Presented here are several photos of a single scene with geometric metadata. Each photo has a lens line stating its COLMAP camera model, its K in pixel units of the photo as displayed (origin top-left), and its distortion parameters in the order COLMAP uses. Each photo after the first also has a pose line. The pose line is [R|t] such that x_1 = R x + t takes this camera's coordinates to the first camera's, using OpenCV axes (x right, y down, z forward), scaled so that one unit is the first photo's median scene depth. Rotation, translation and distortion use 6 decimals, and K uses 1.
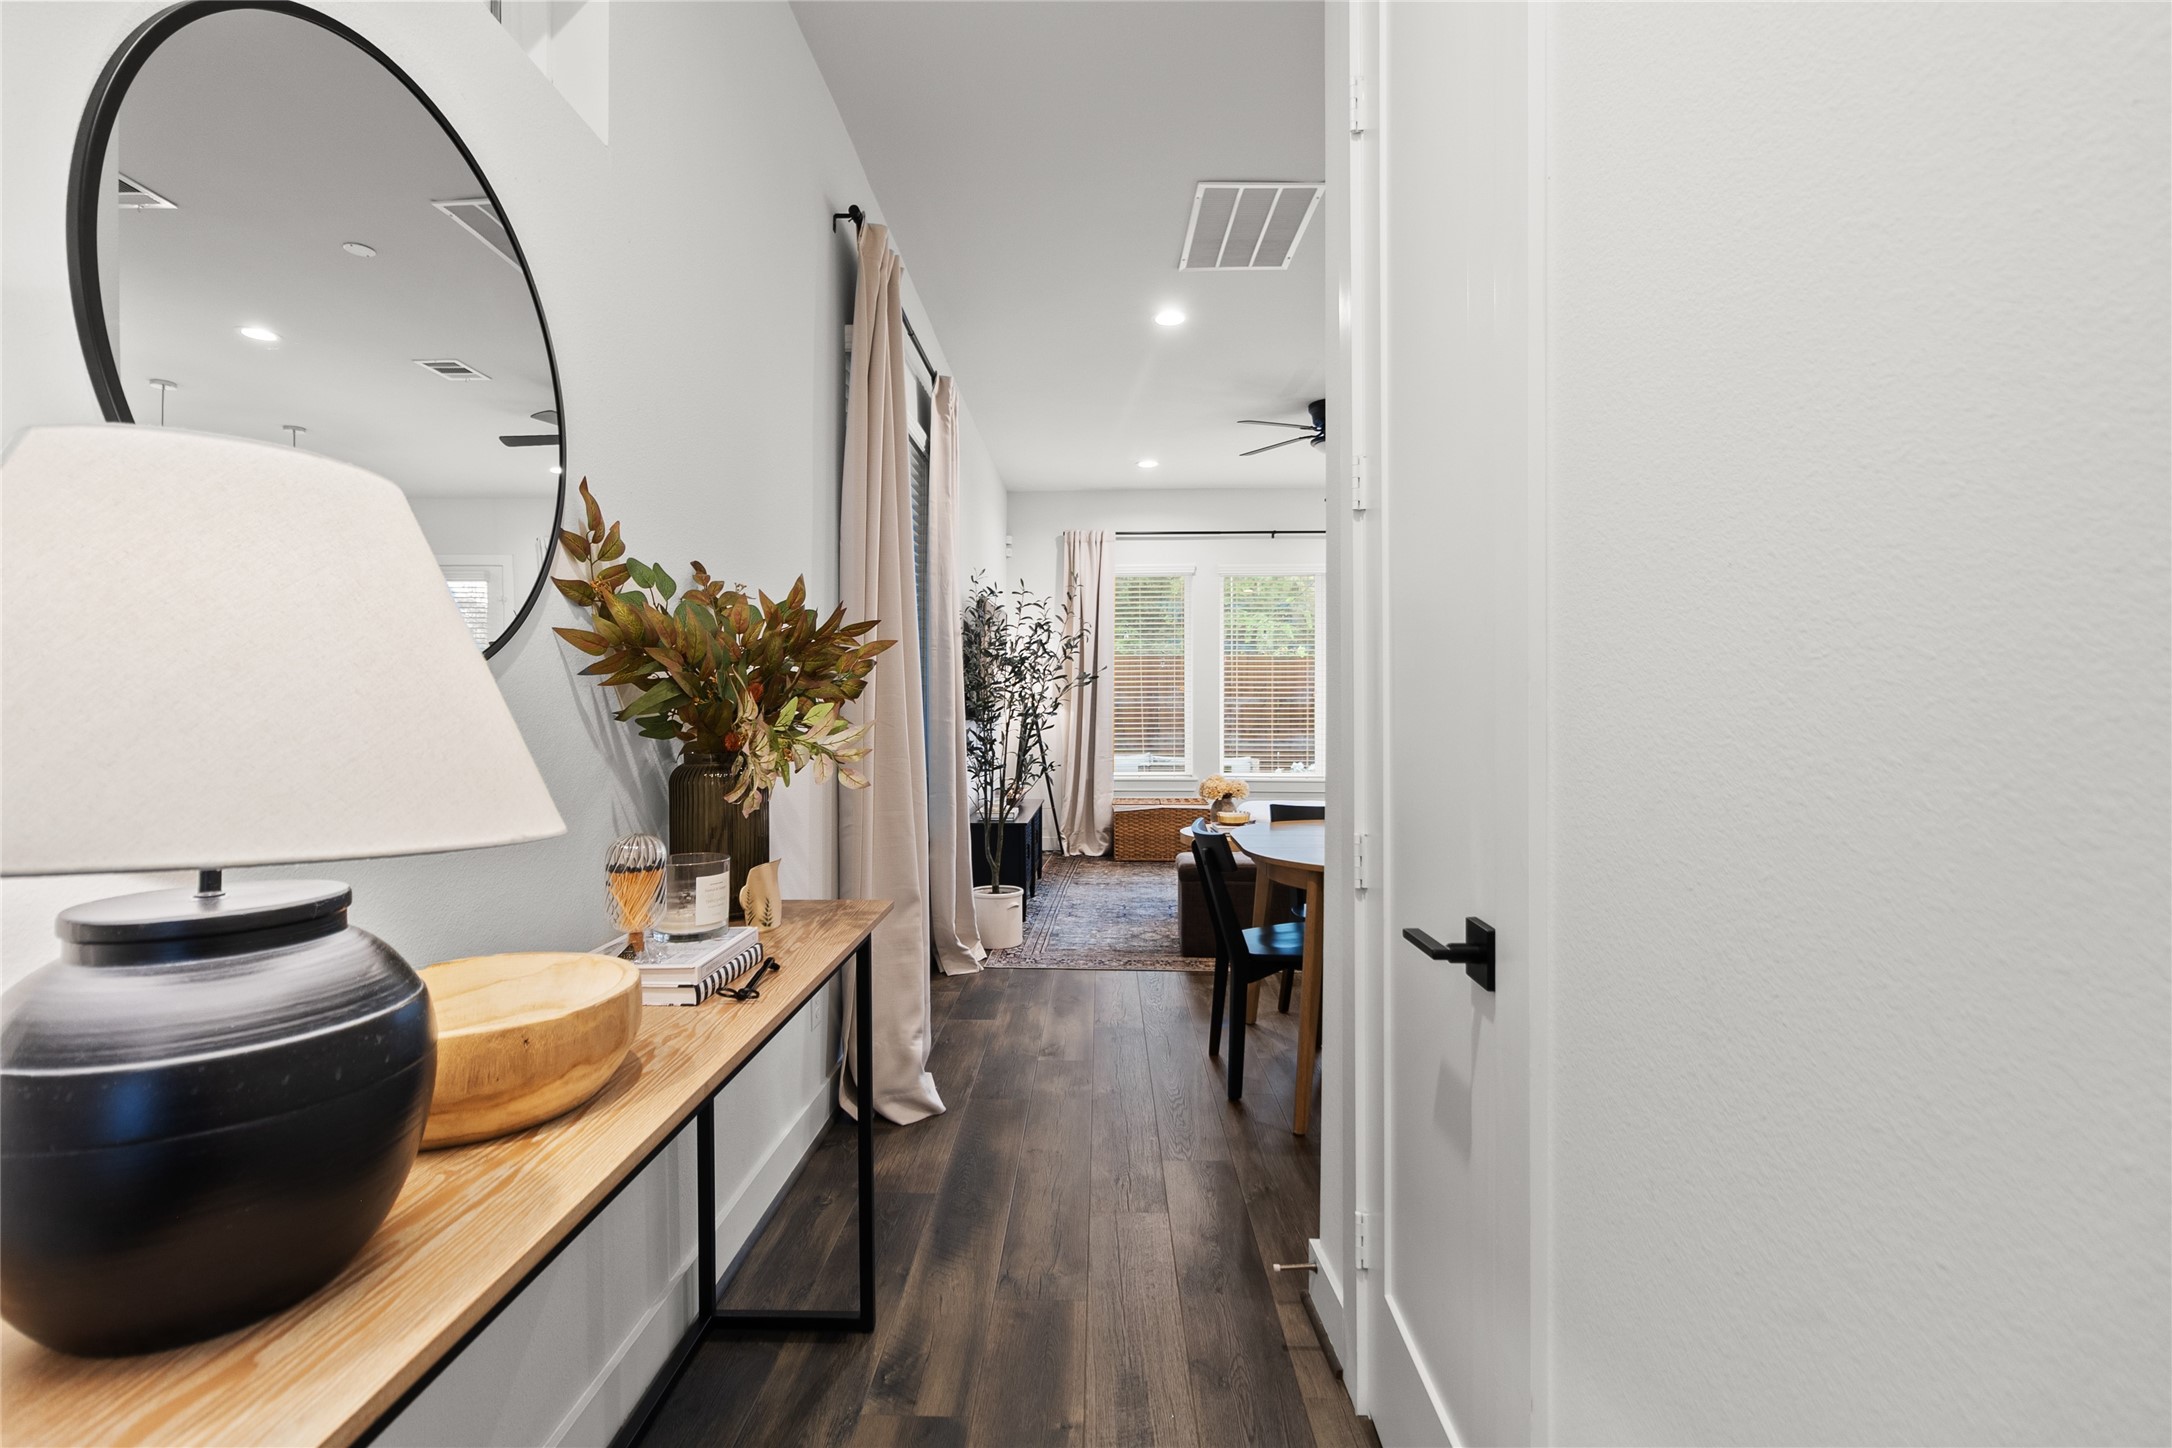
lens RADIAL K [[1009.1, 0, 1076.4], [0, 1009.1, 702.3], [0, 0, 1]] dist [0.001275, 0.000118]
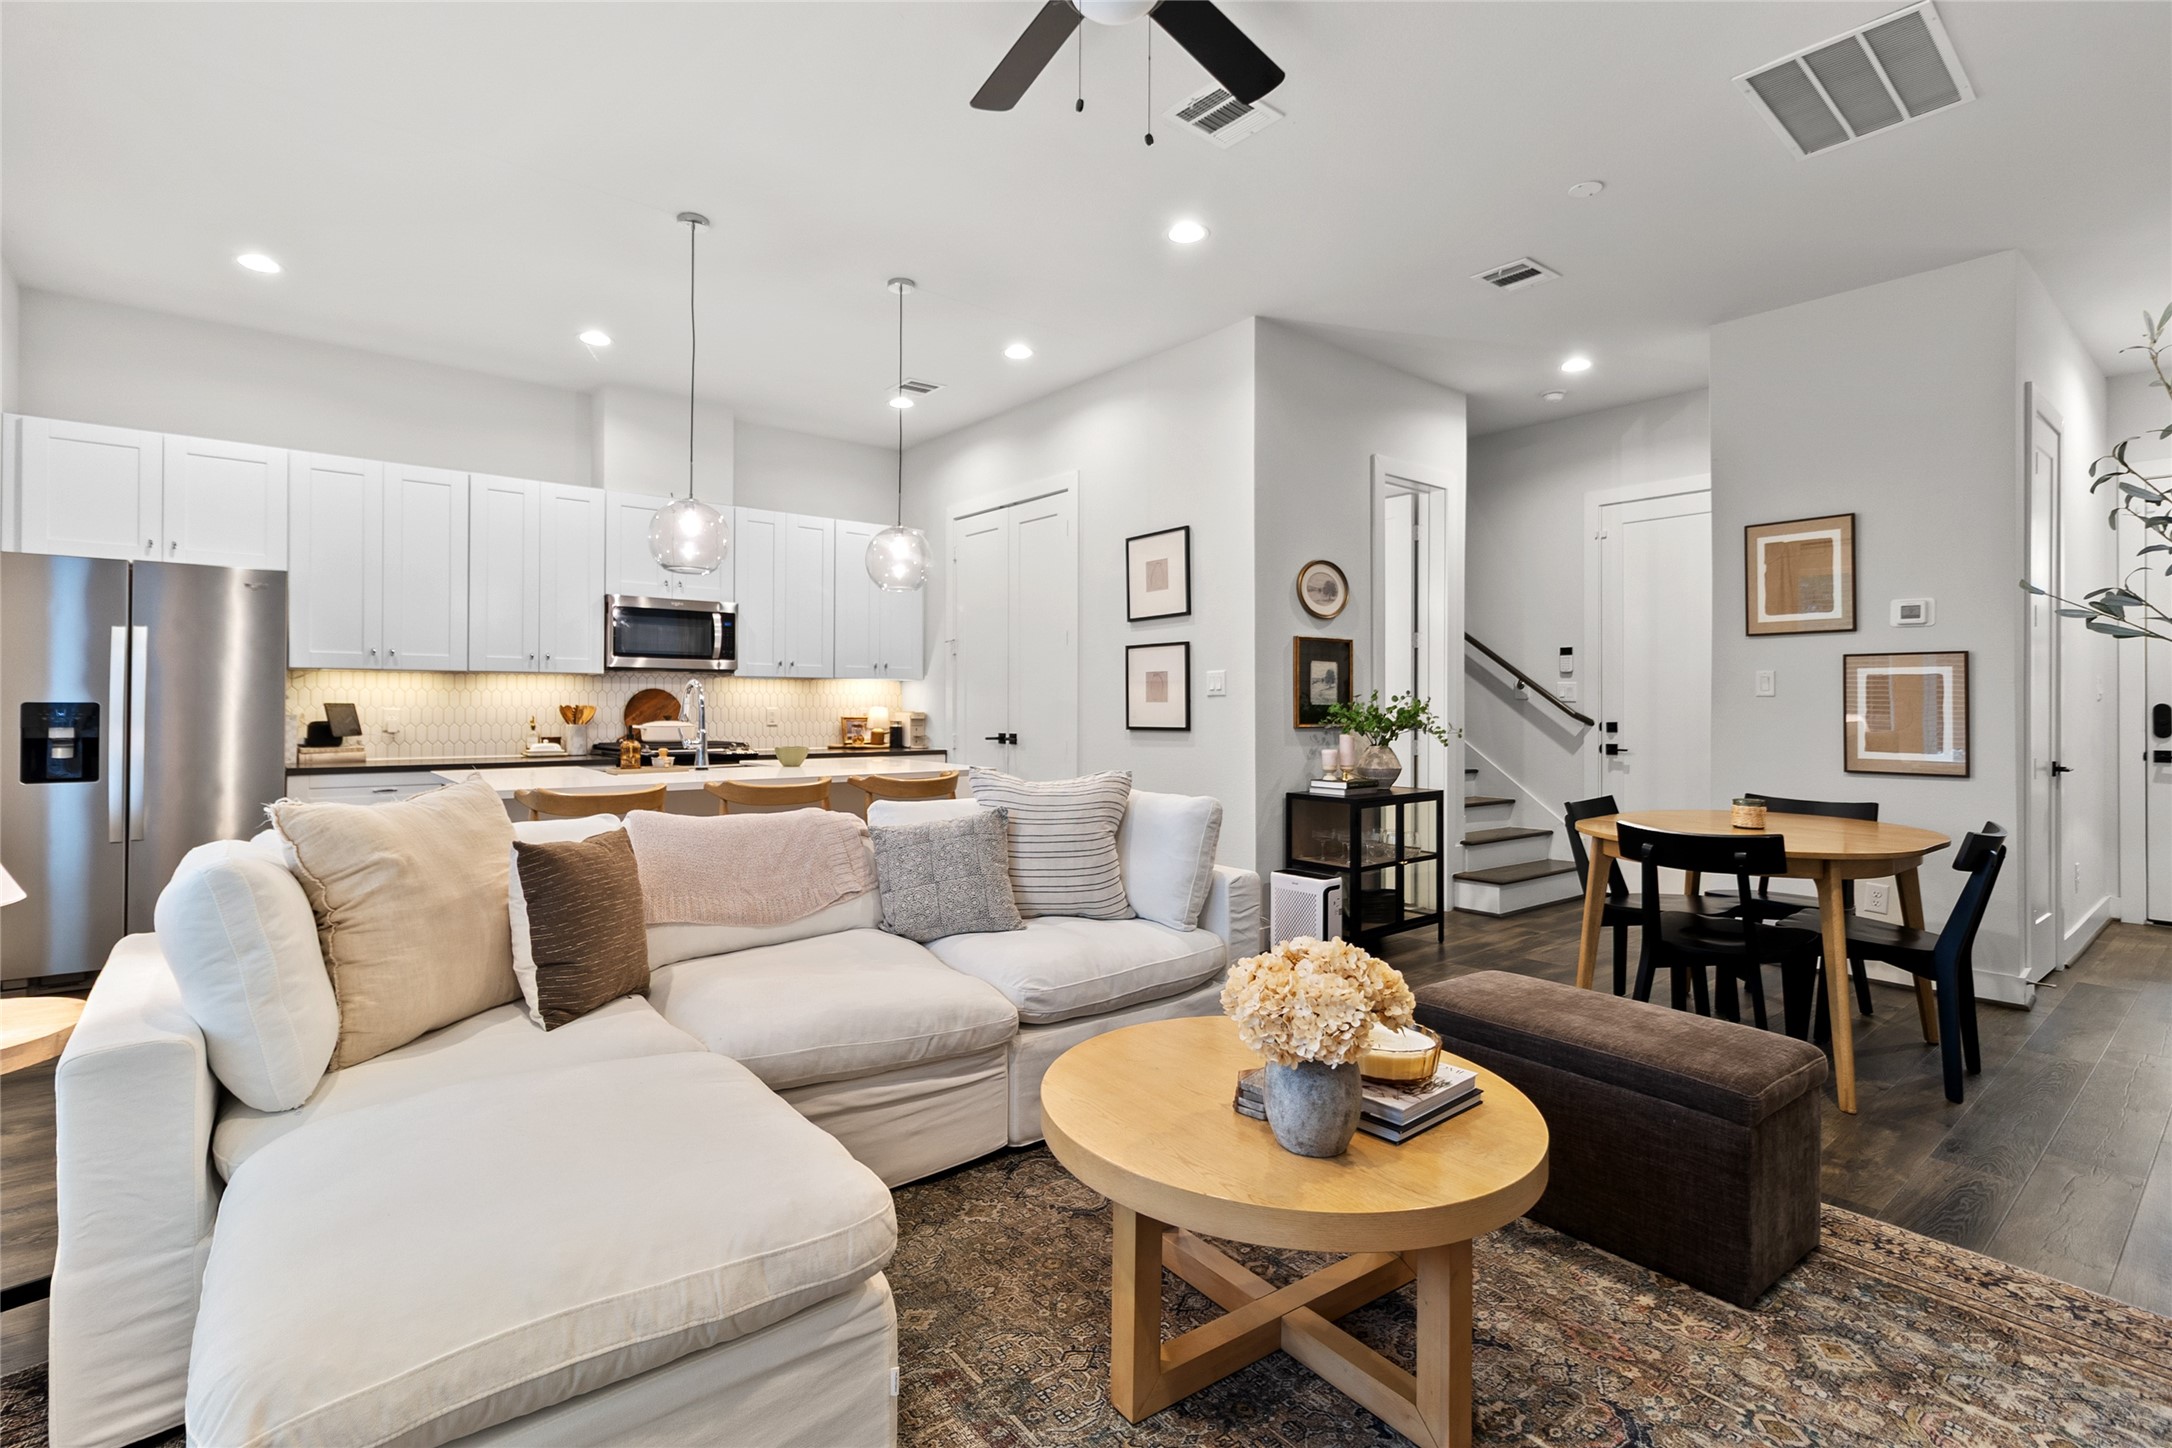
lens RADIAL K [[1009.1, 0, 1076.4], [0, 1009.1, 702.3], [0, 0, 1]] dist [0.001275, 0.000118]
pose [[-0.653380, -0.001118, 0.757029, -0.016282], [-0.010551, 0.999915, -0.007630, 0.010672], [-0.756956, -0.012973, -0.653337, 1.235273]]
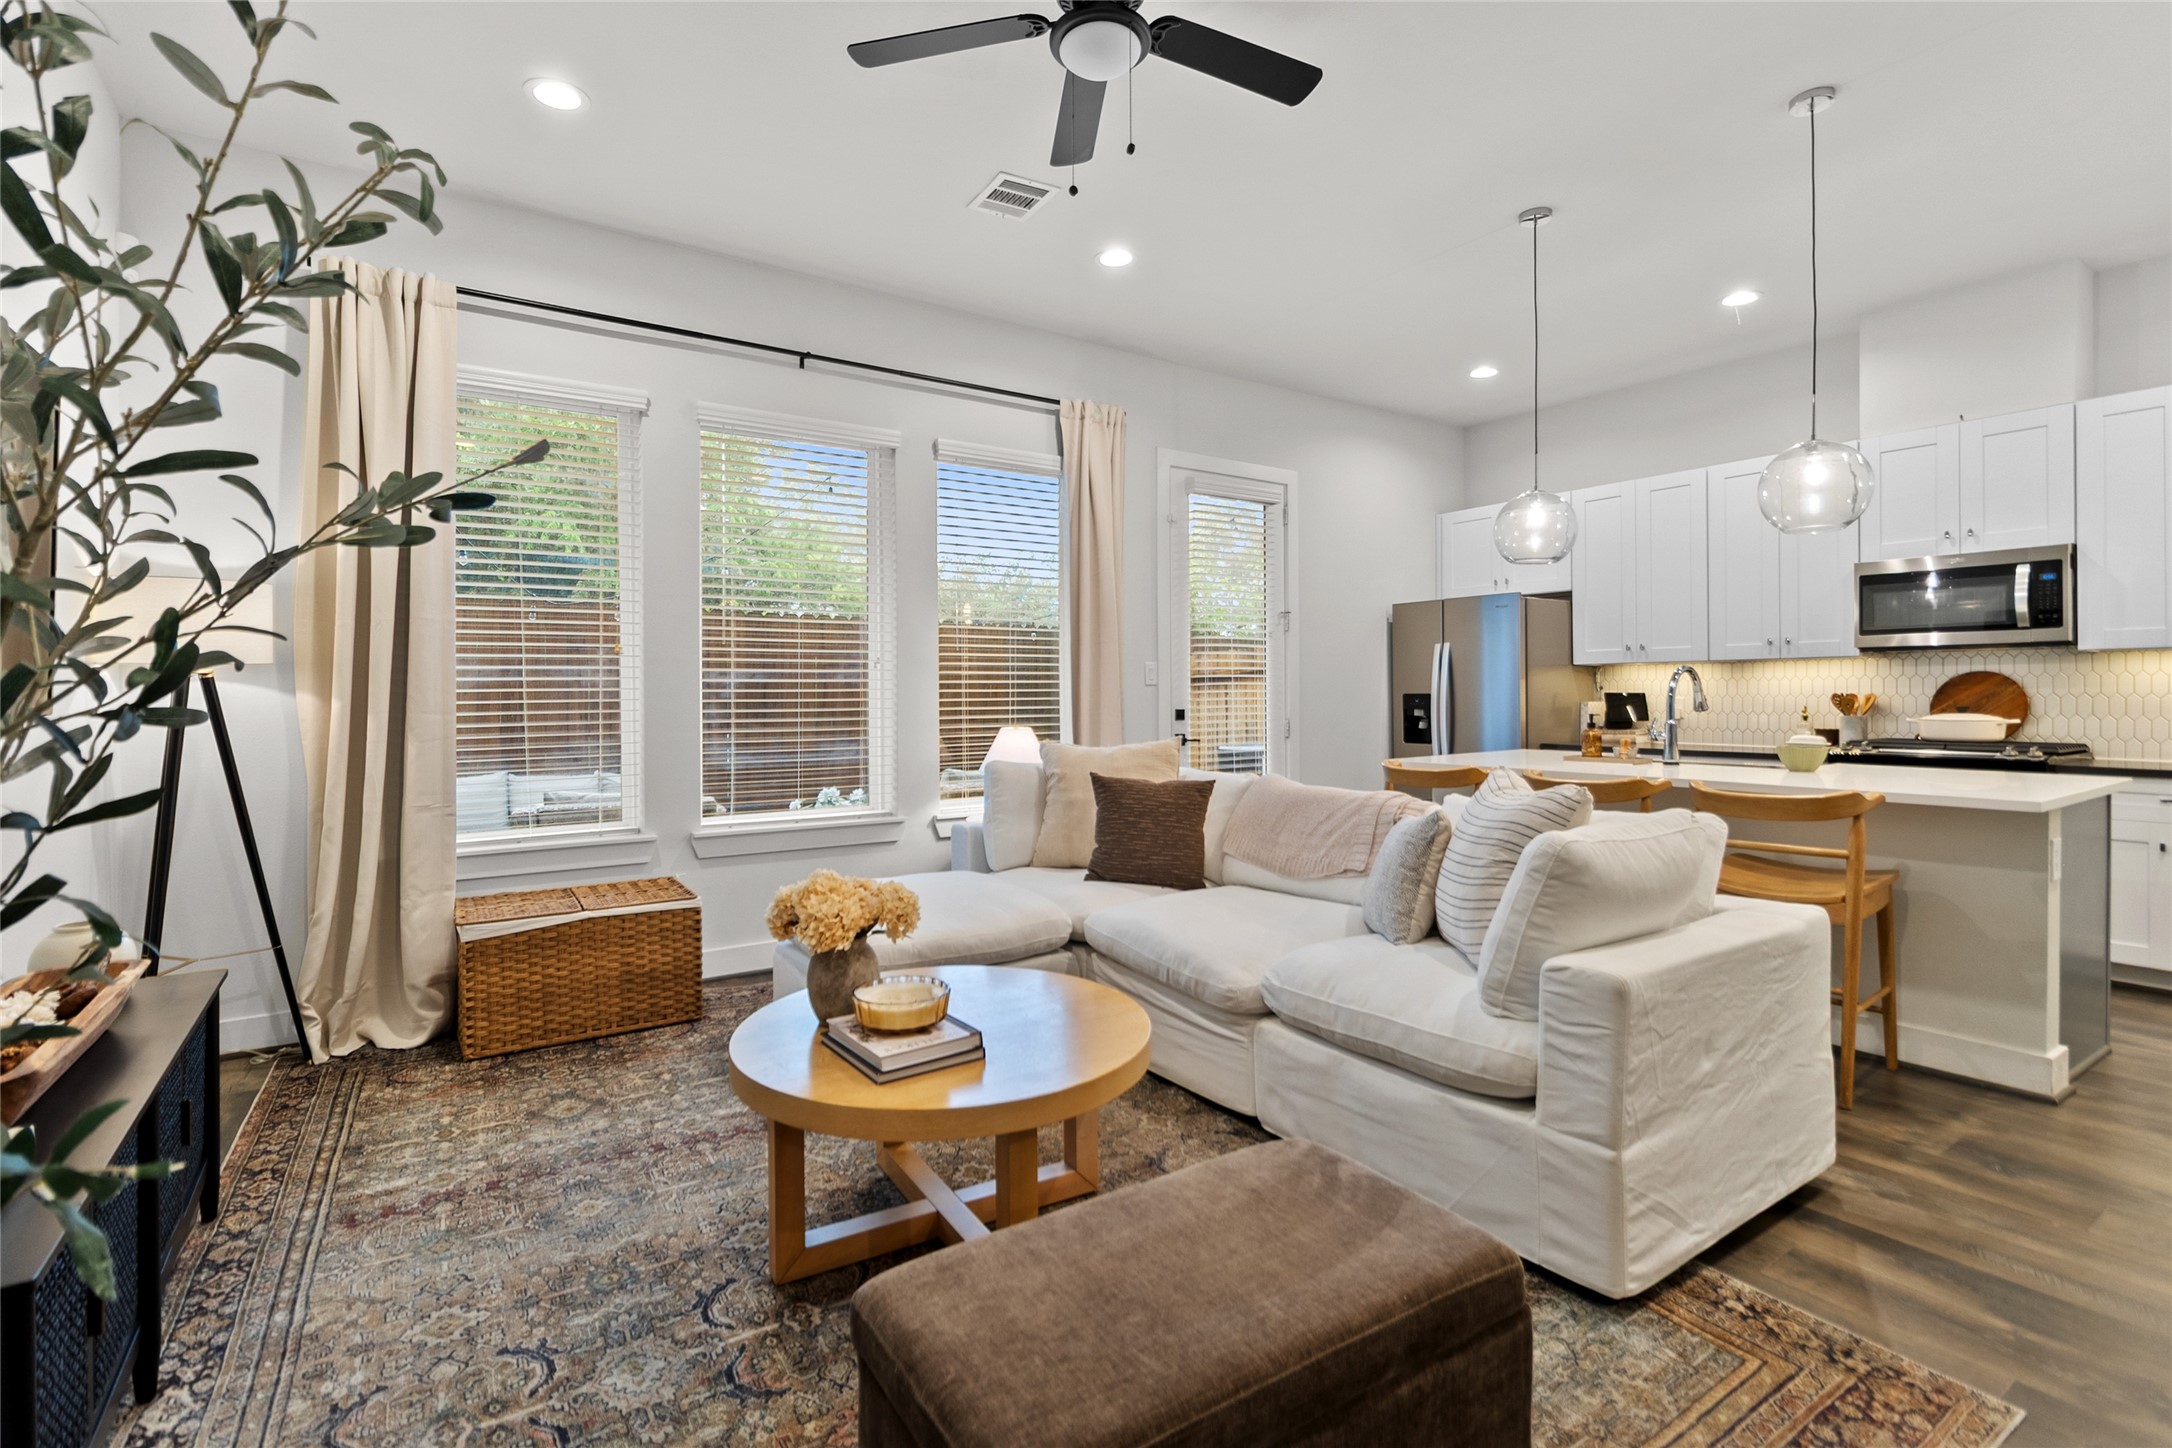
lens RADIAL K [[1008.4, 0, 1059.3], [0, 1008.4, 694.1], [0, 0, 1]] dist [-0.002437, 0.000350]
pose [[0.818696, -0.004597, 0.574208, 0.001951], [0.000728, 0.999975, 0.006968, 0.005602], [-0.574226, -0.005286, 0.818679, 0.666747]]
